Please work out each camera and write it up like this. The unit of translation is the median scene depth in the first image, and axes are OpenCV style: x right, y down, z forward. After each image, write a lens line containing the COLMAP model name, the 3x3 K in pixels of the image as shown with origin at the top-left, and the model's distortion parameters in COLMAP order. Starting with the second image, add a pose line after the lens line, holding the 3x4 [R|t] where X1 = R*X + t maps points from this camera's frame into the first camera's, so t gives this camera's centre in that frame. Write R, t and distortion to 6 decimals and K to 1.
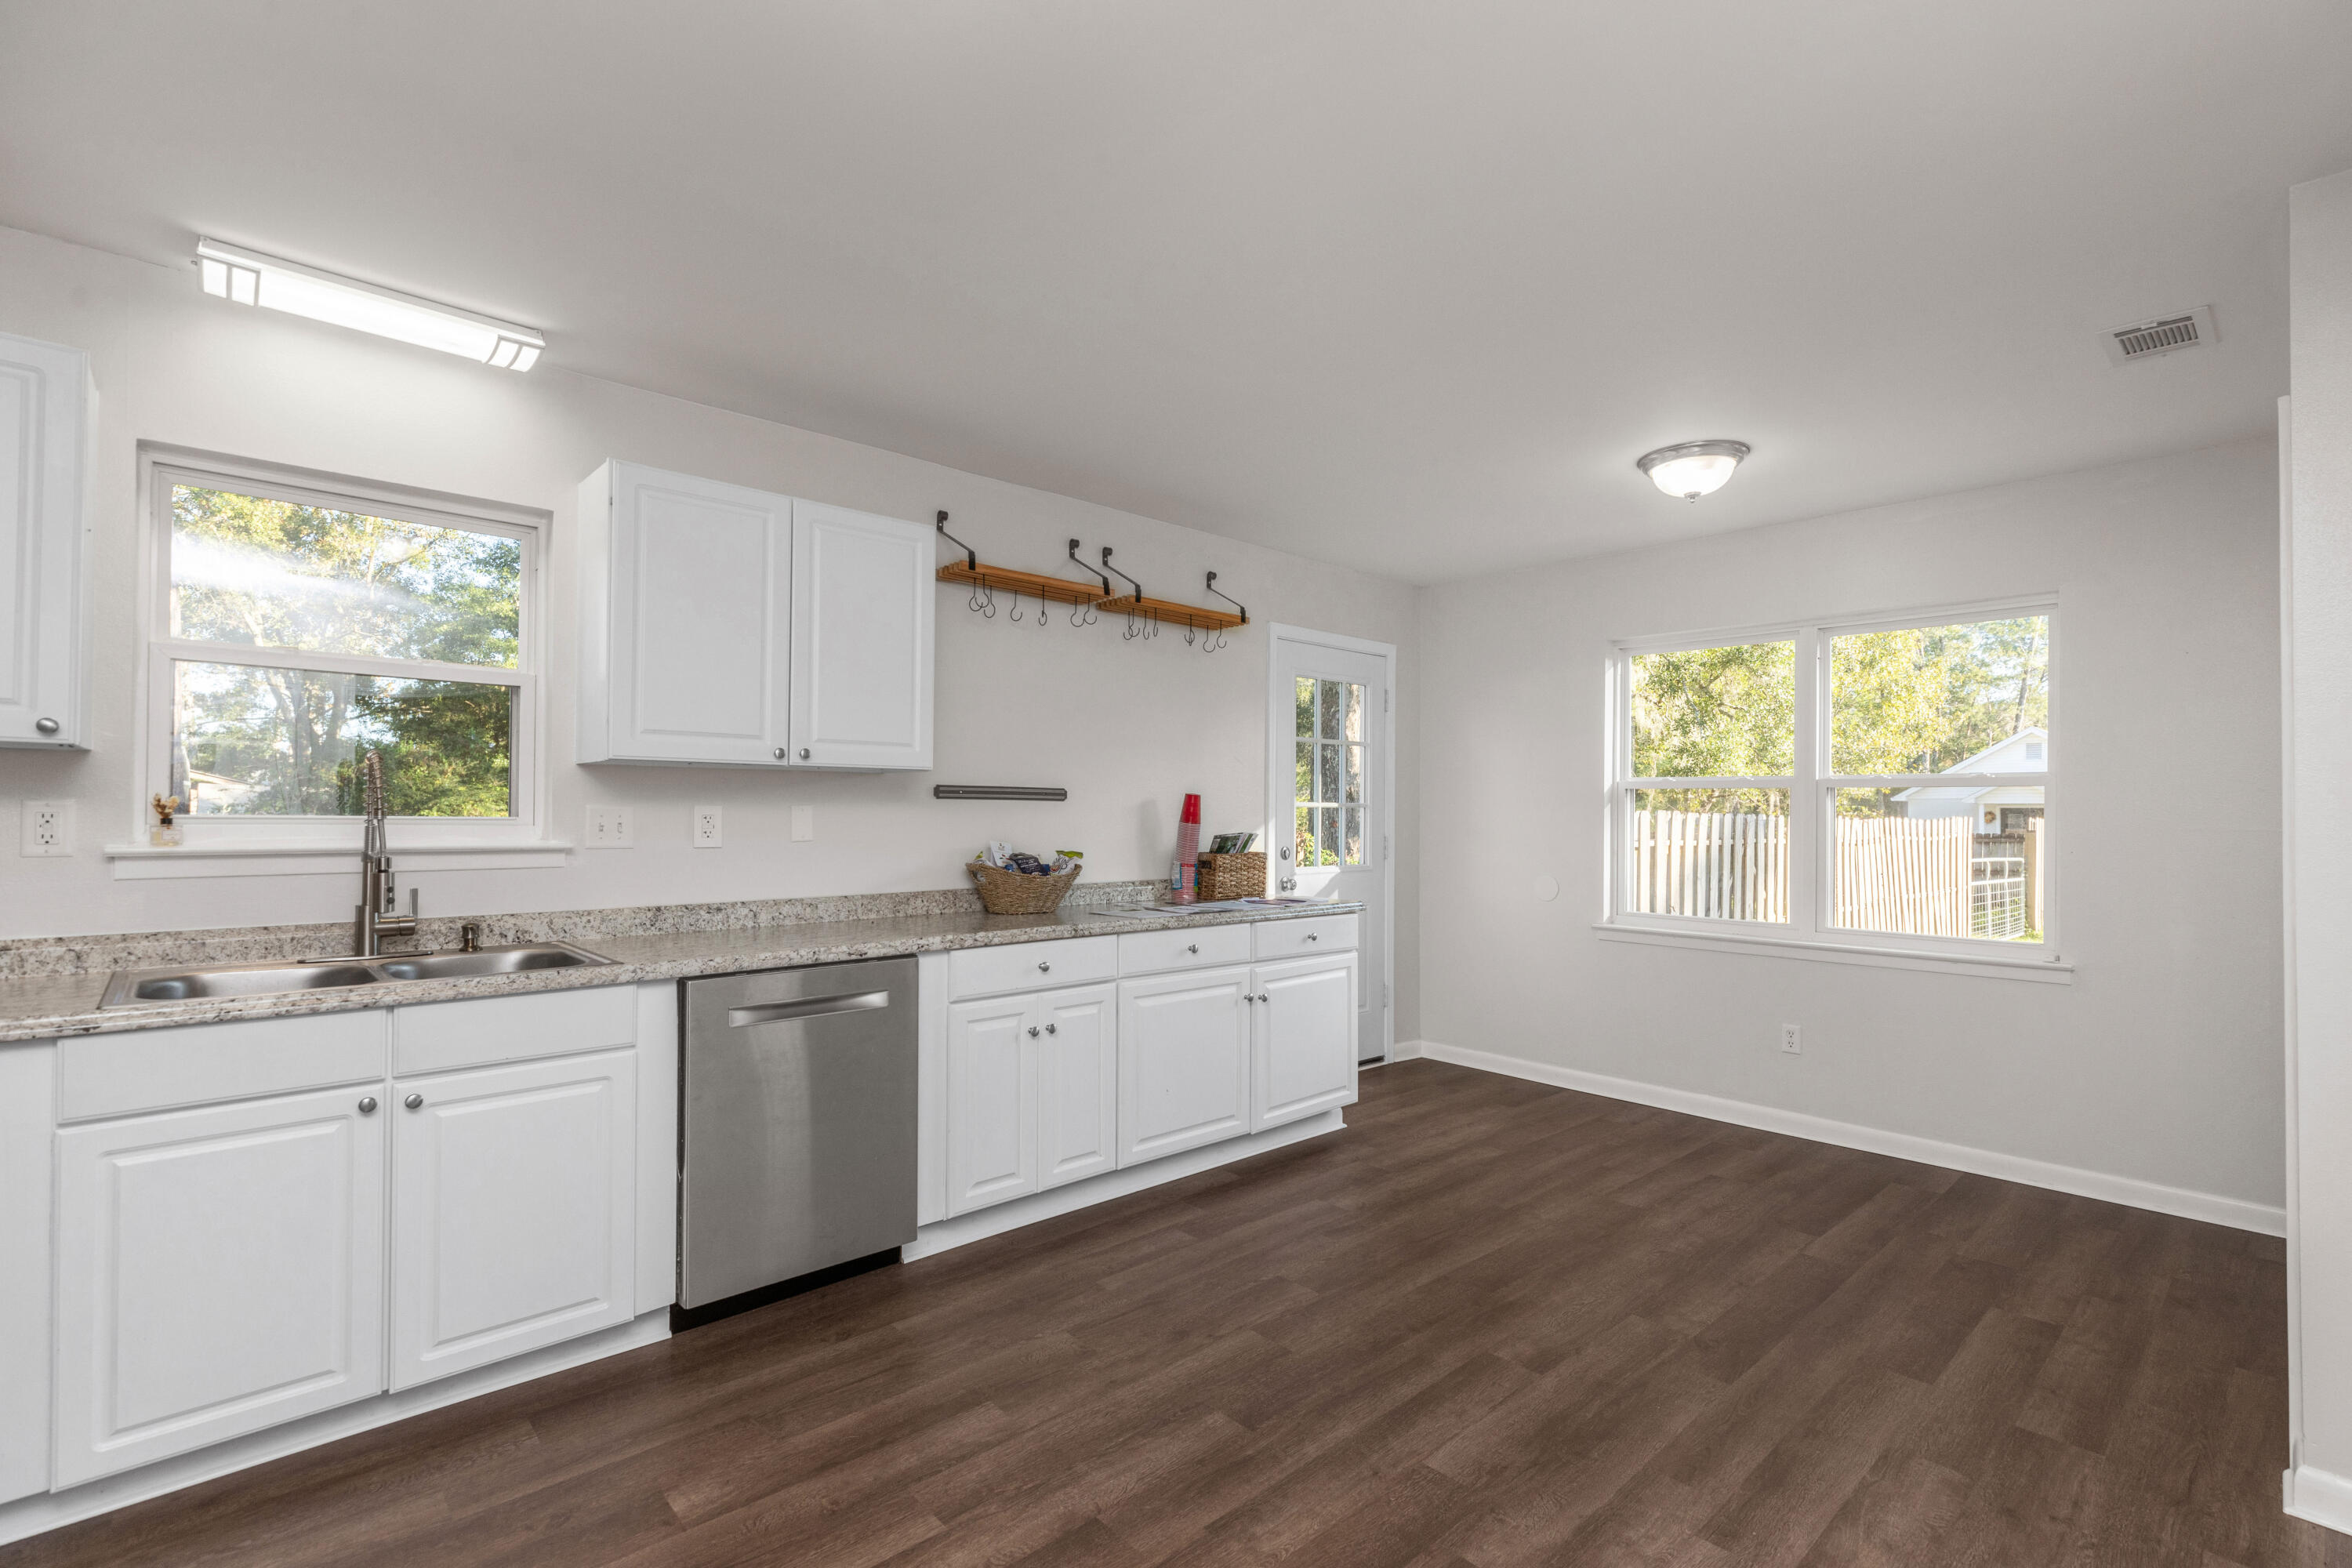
lens RADIAL K [[1068.5, 0, 1200.3], [0, 1068.5, 807.9], [0, 0, 1]] dist [0.003957, -0.000266]
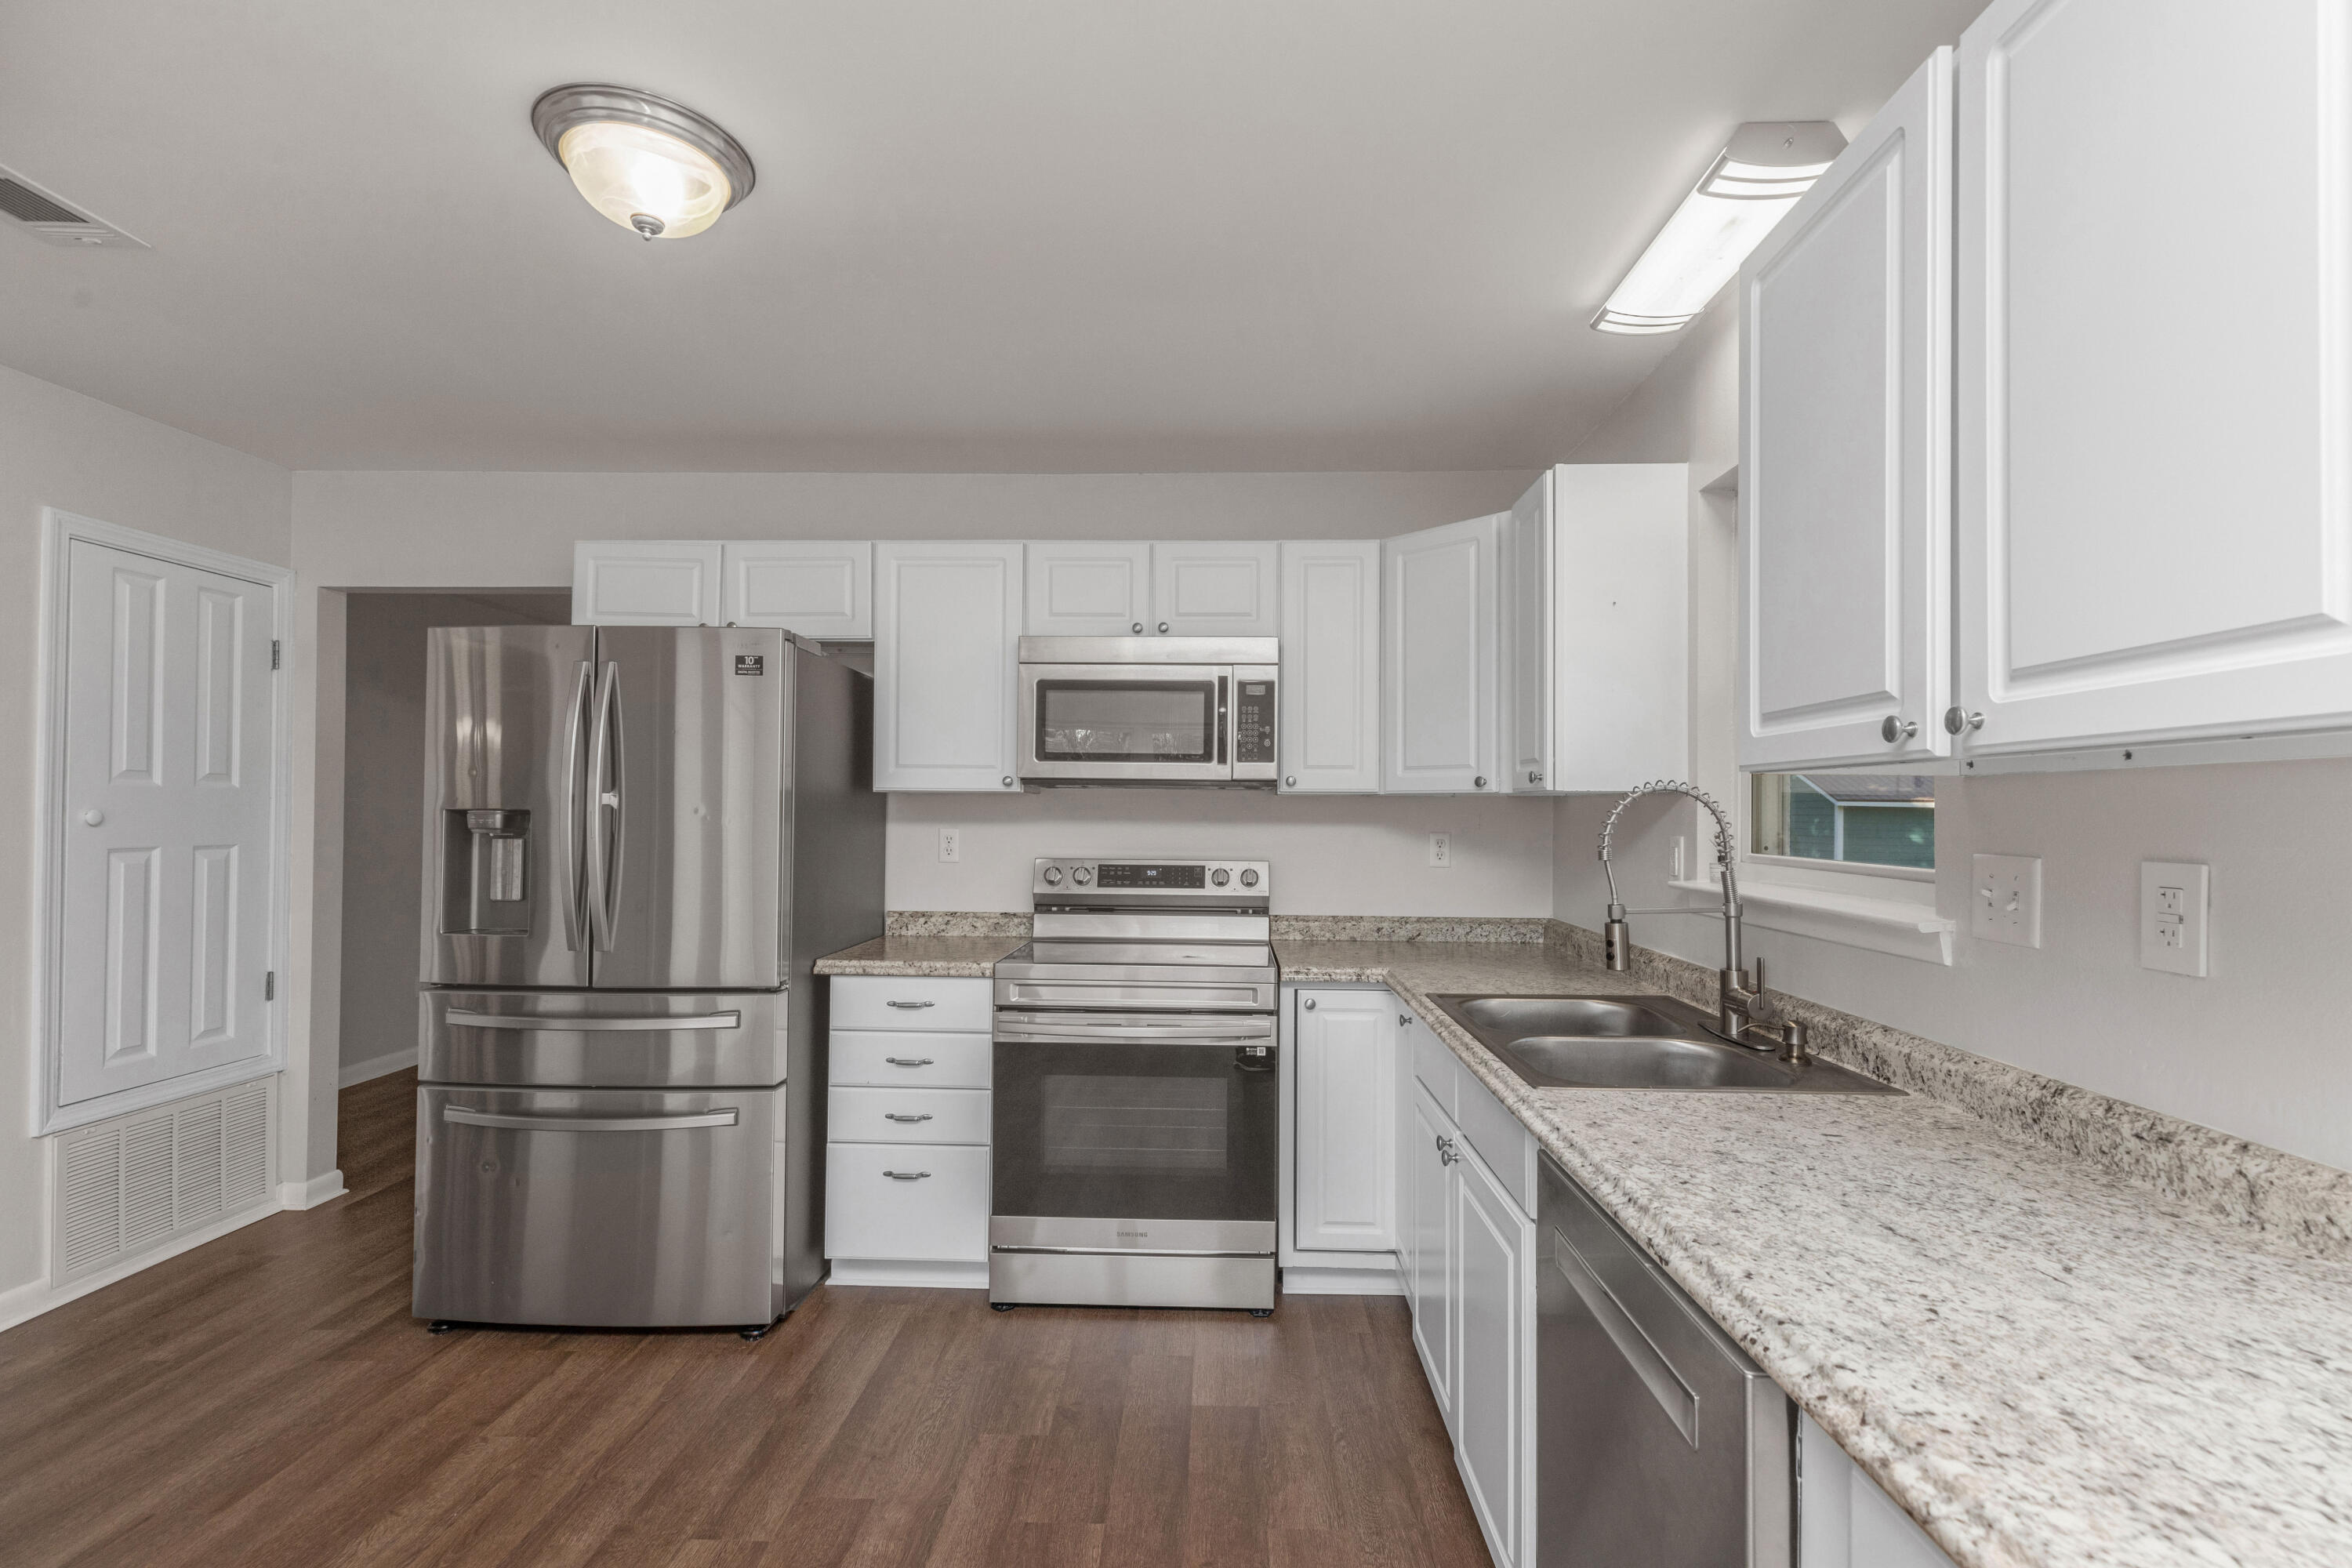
lens RADIAL K [[1068.5, 0, 1197.4], [0, 1068.5, 793.9], [0, 0, 1]] dist [0.003957, -0.000266]
pose [[-0.704180, -0.021209, -0.709704, 0.077352], [-0.006474, 0.999704, -0.023452, -0.019062], [0.709992, -0.011920, -0.704109, 1.219402]]
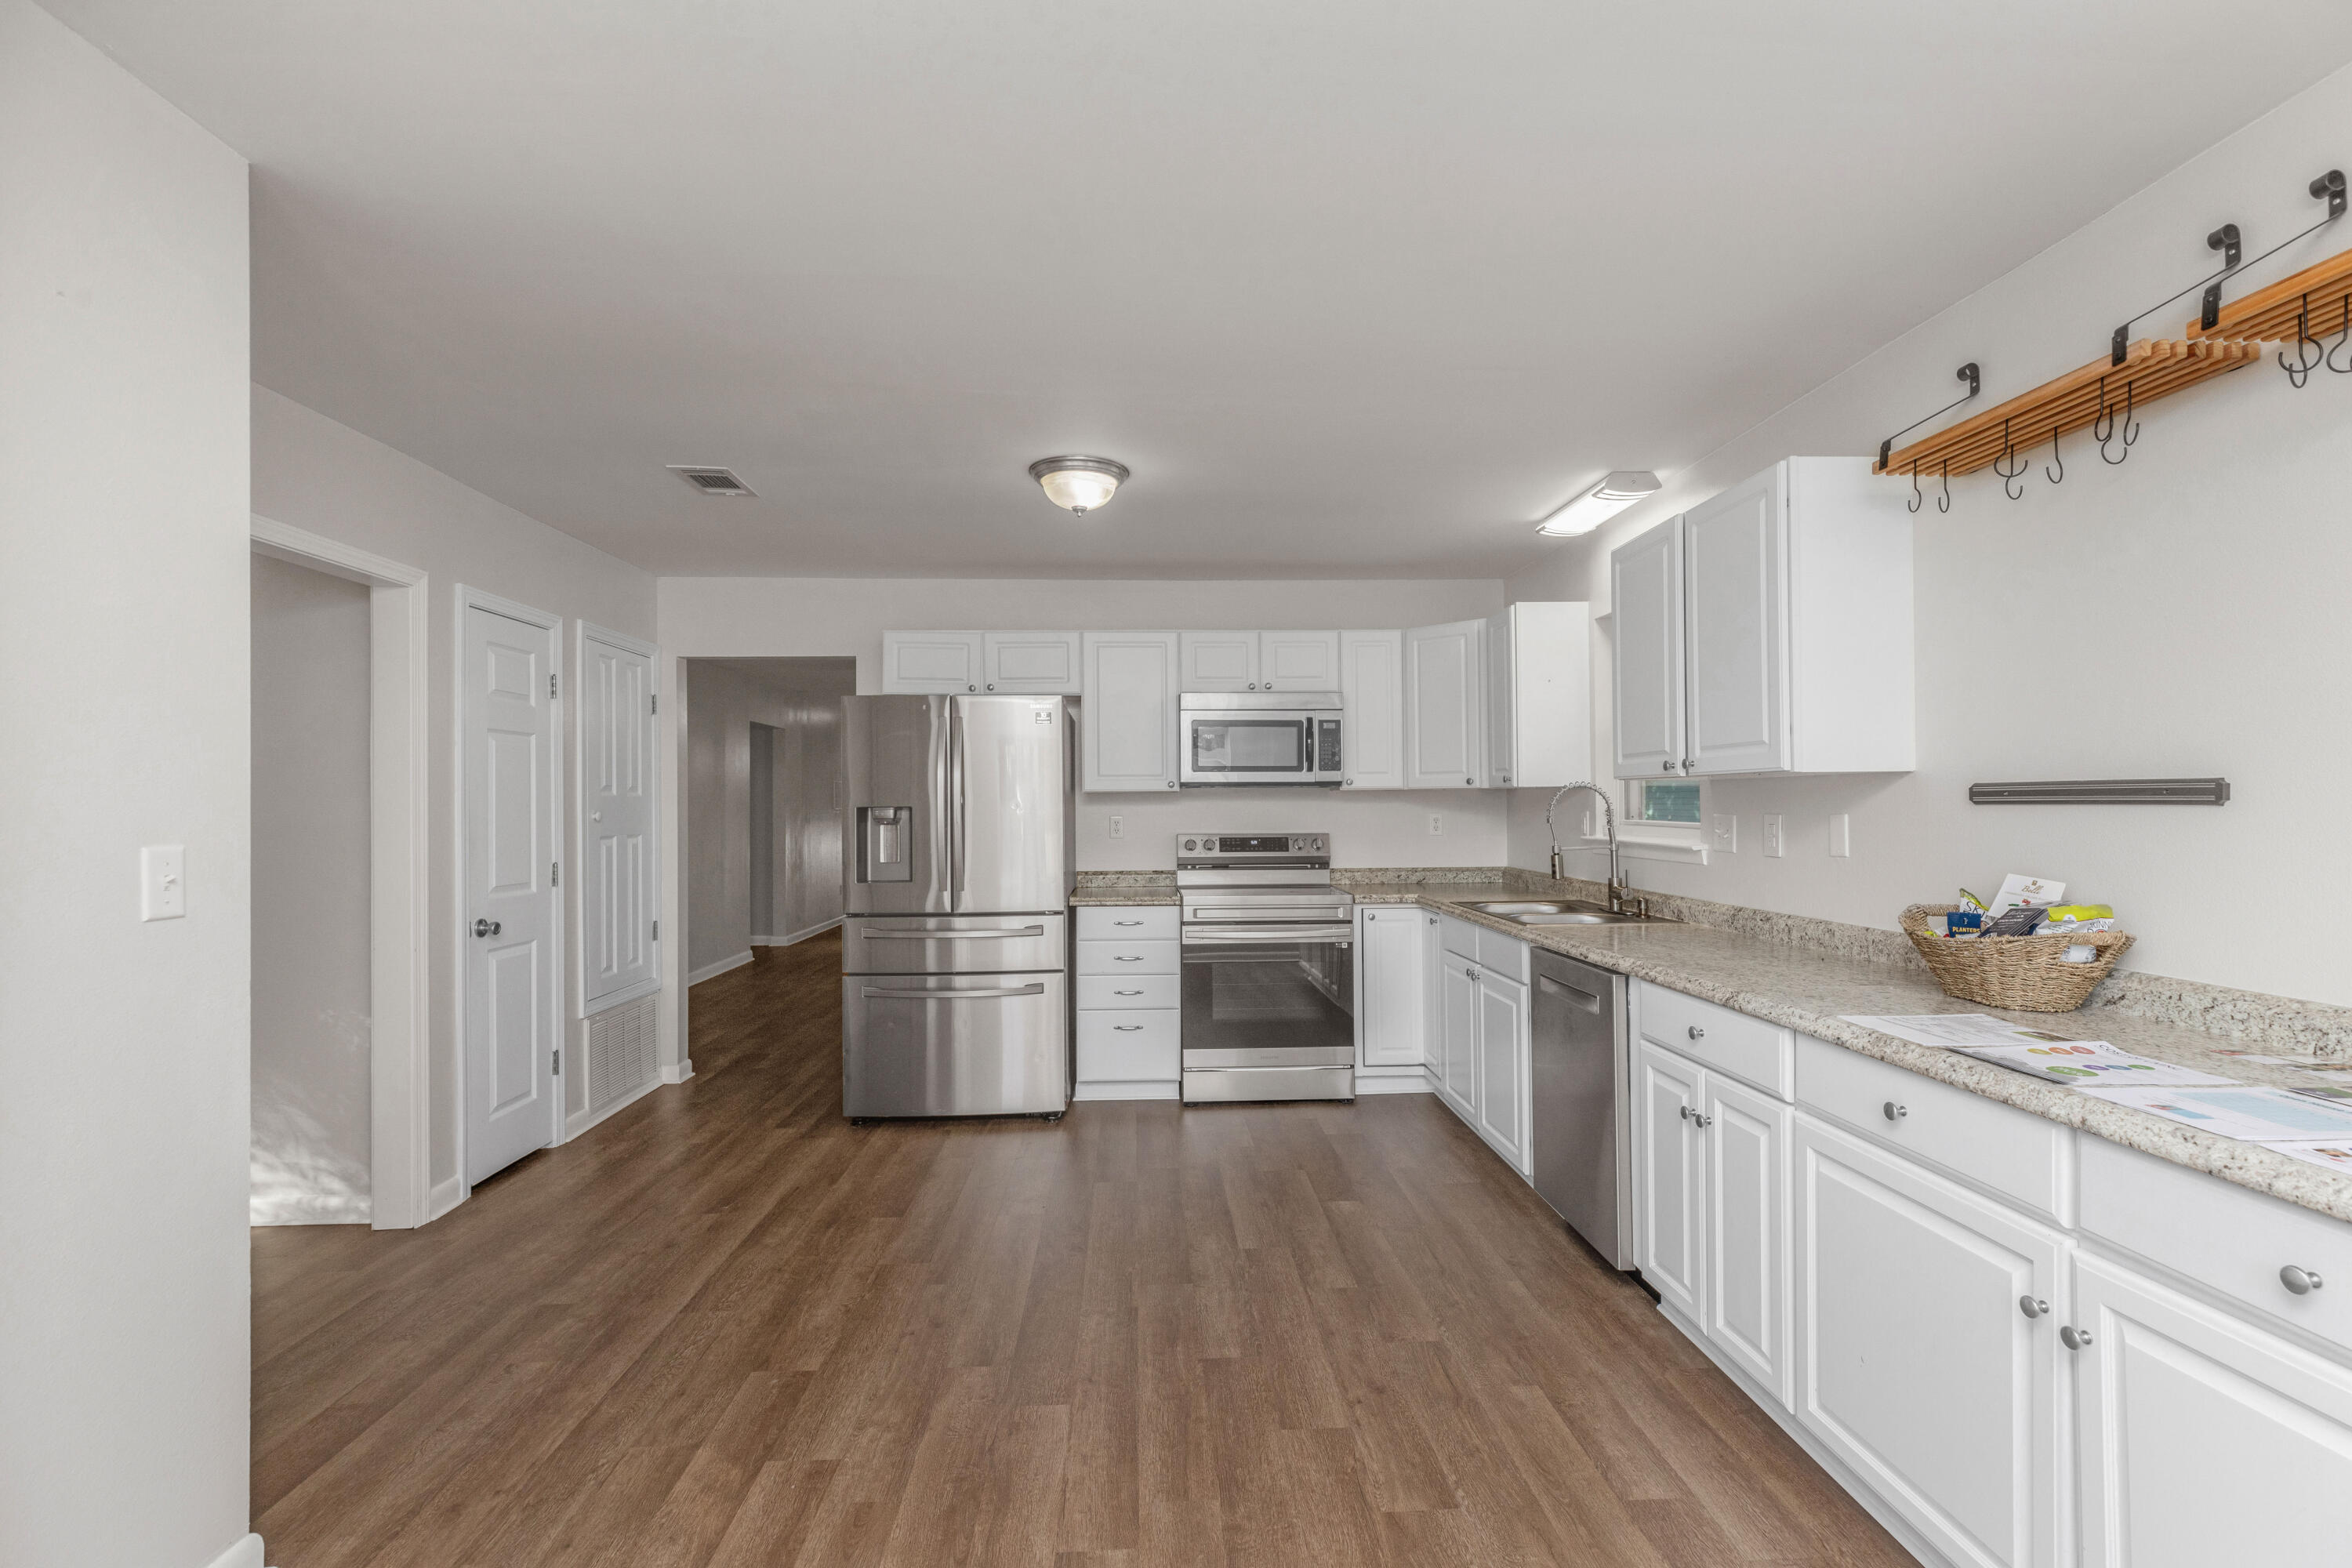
lens RADIAL K [[1068.5, 0, 1192.7], [0, 1068.5, 797.7], [0, 0, 1]] dist [0.003957, -0.000266]
pose [[-0.647293, -0.002202, -0.762238, 0.791141], [0.010392, 0.999877, -0.011714, -0.014386], [0.762171, -0.015504, -0.647190, 1.473911]]
